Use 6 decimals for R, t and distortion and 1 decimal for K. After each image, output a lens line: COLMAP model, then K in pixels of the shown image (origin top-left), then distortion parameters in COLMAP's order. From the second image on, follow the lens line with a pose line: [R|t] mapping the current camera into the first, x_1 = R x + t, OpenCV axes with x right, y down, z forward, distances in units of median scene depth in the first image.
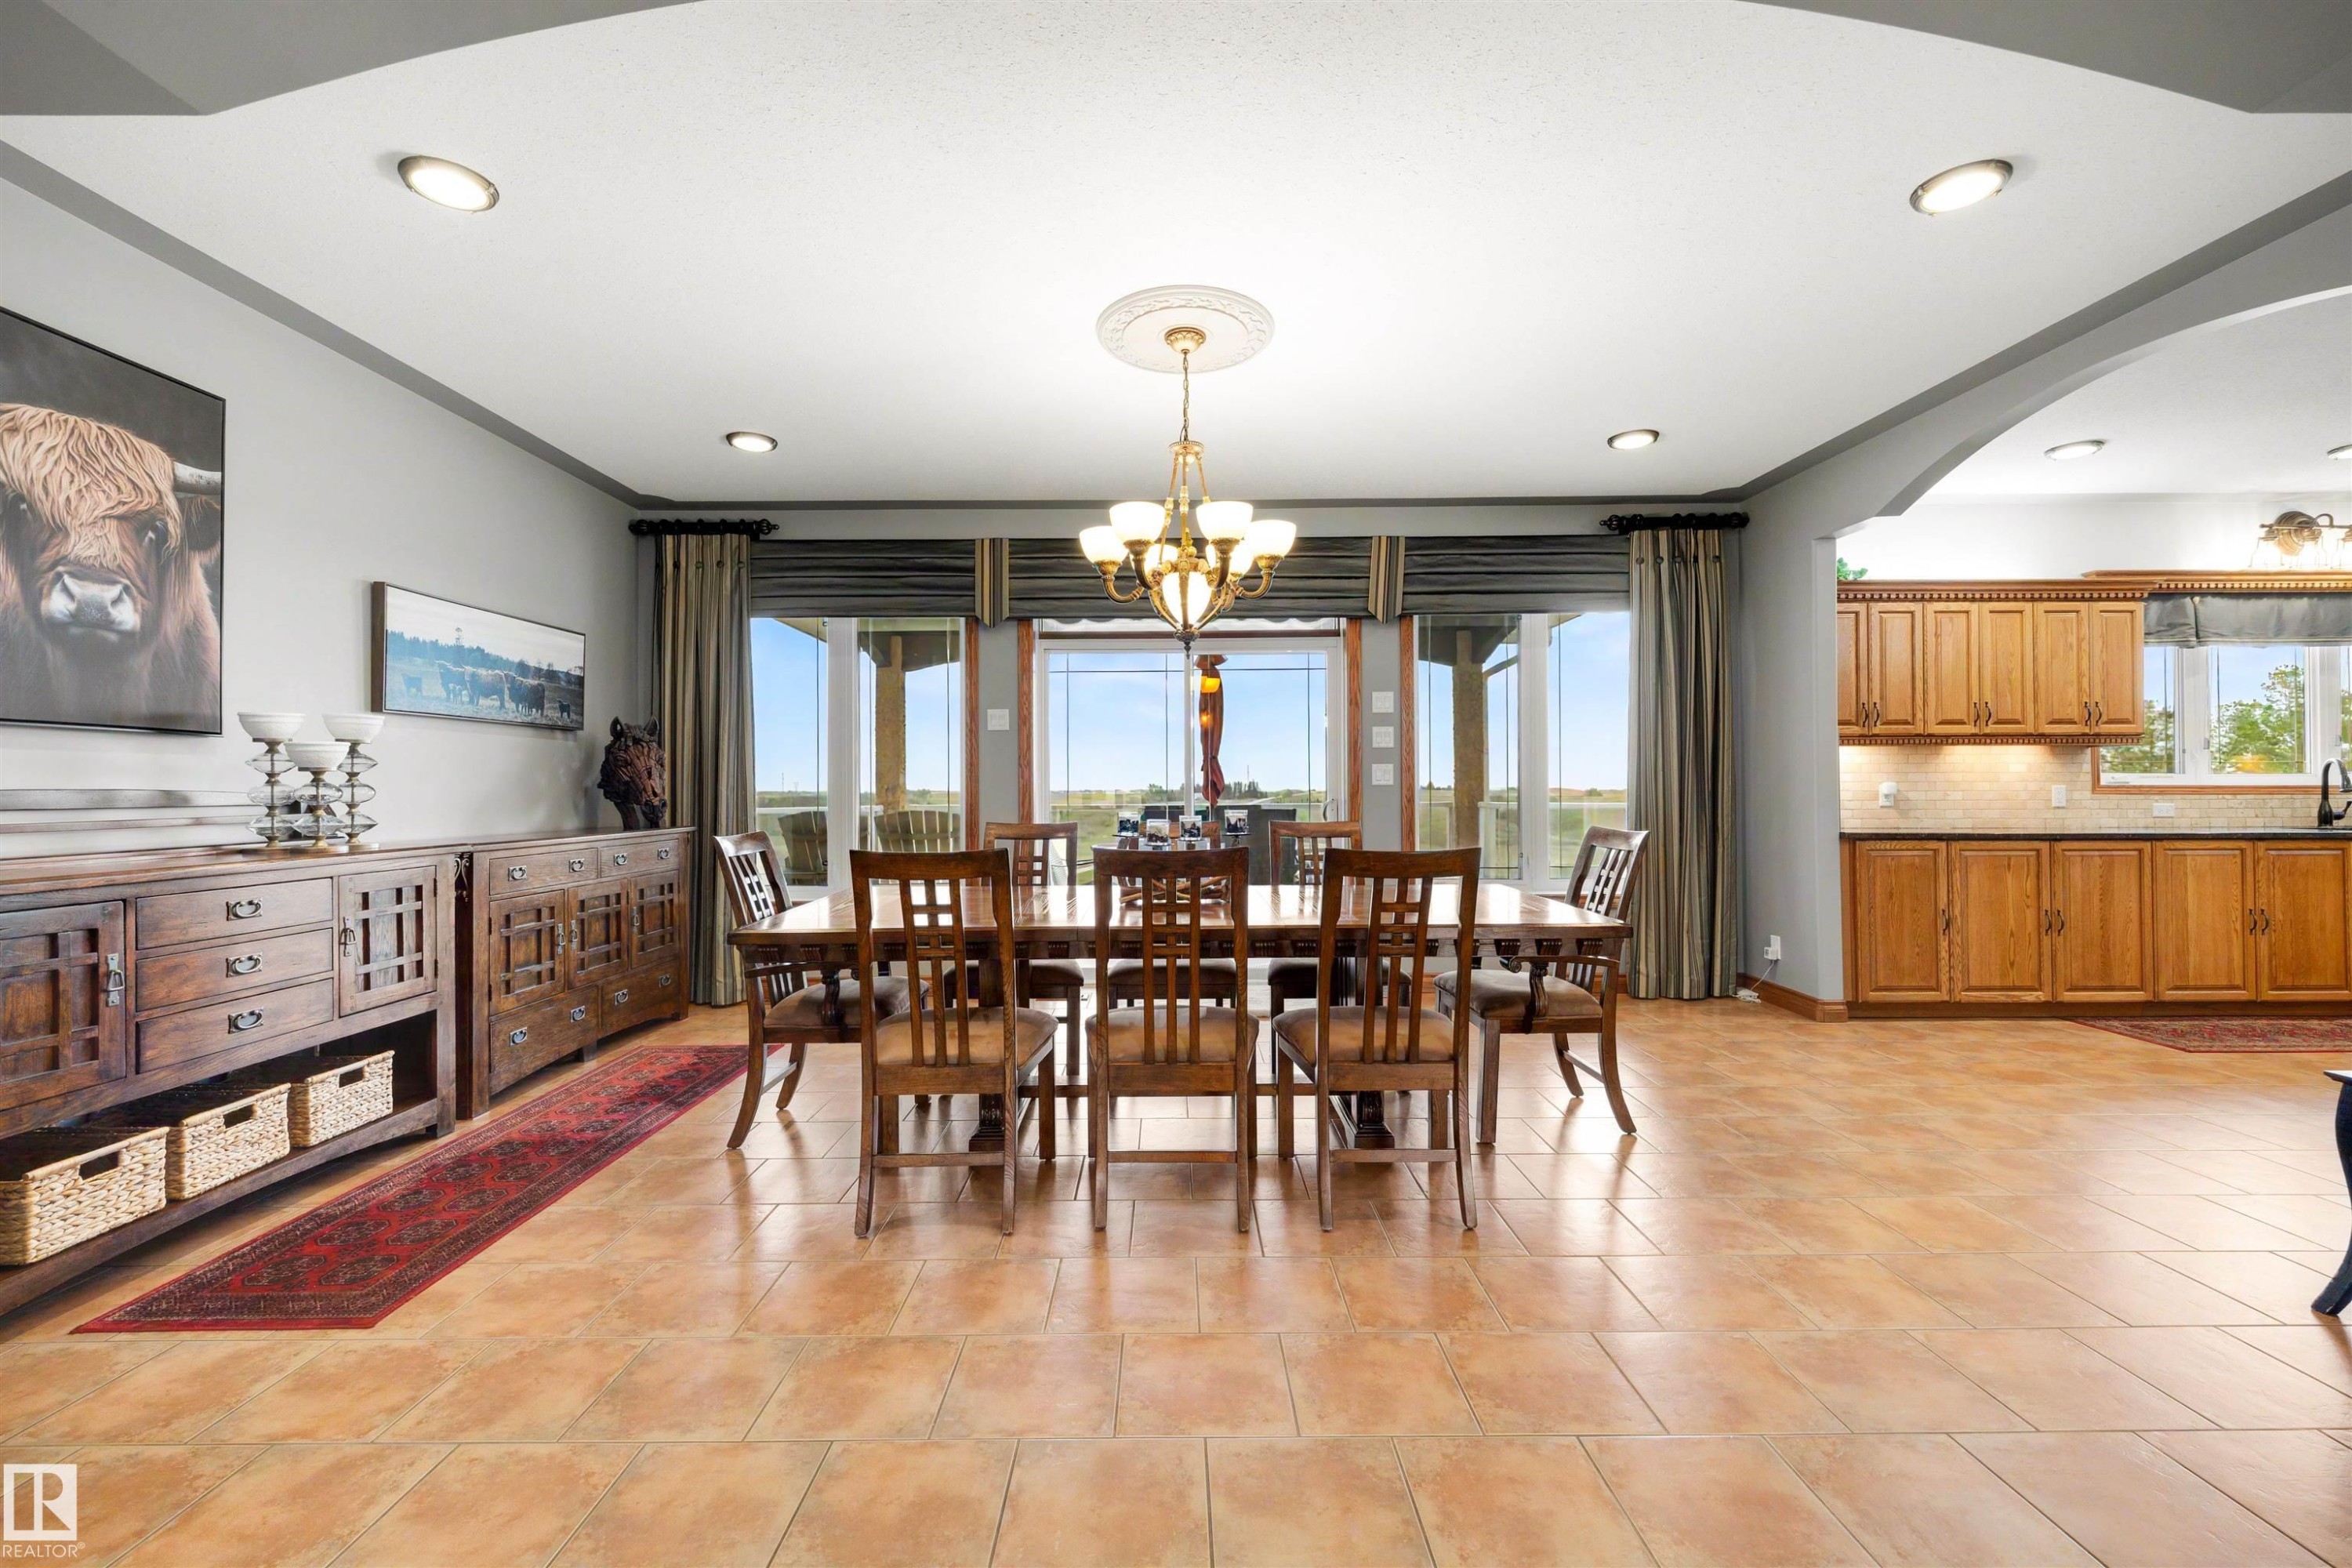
lens RADIAL K [[974.4, 0, 1171.4], [0, 974.4, 783.7], [0, 0, 1]] dist [0.003510, -0.000020]
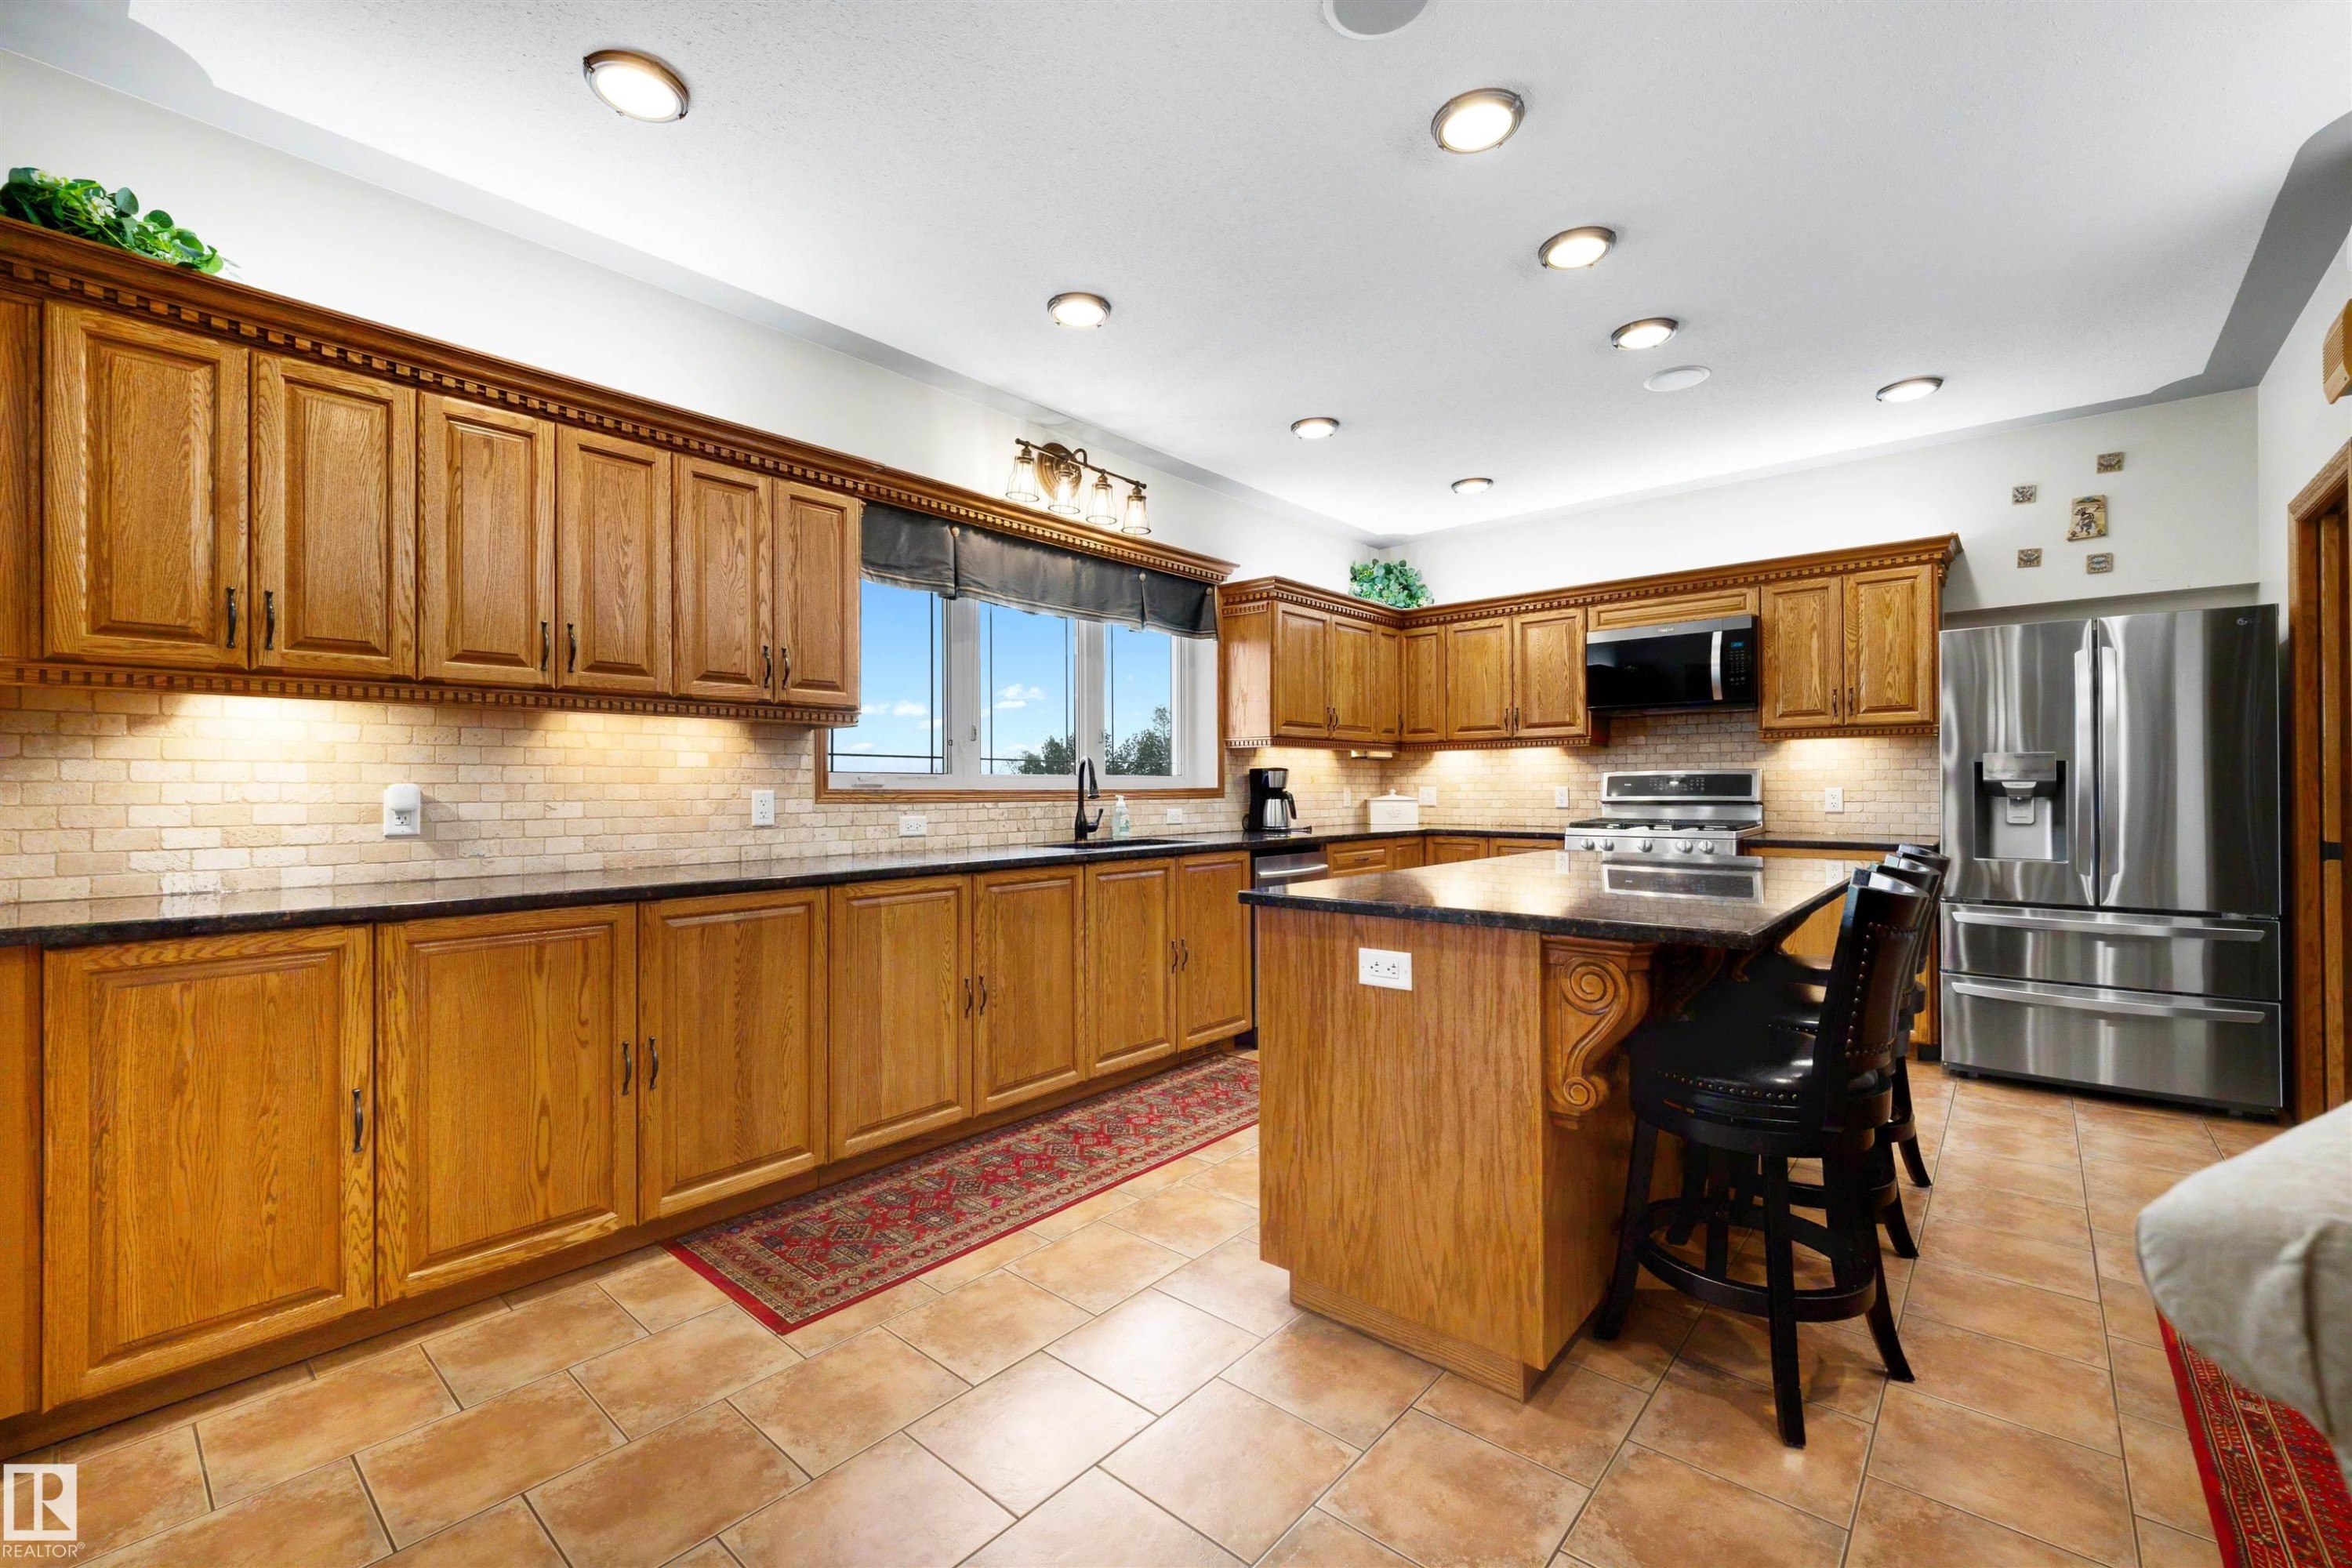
lens RADIAL K [[974.4, 0, 1182.3], [0, 974.4, 785.2], [0, 0, 1]] dist [0.003510, -0.000020]
pose [[0.658820, 0.002246, 0.752298, 0.665200], [-0.002546, 0.999996, -0.000755, -0.001543], [-0.752297, -0.001417, 0.658823, 0.433706]]
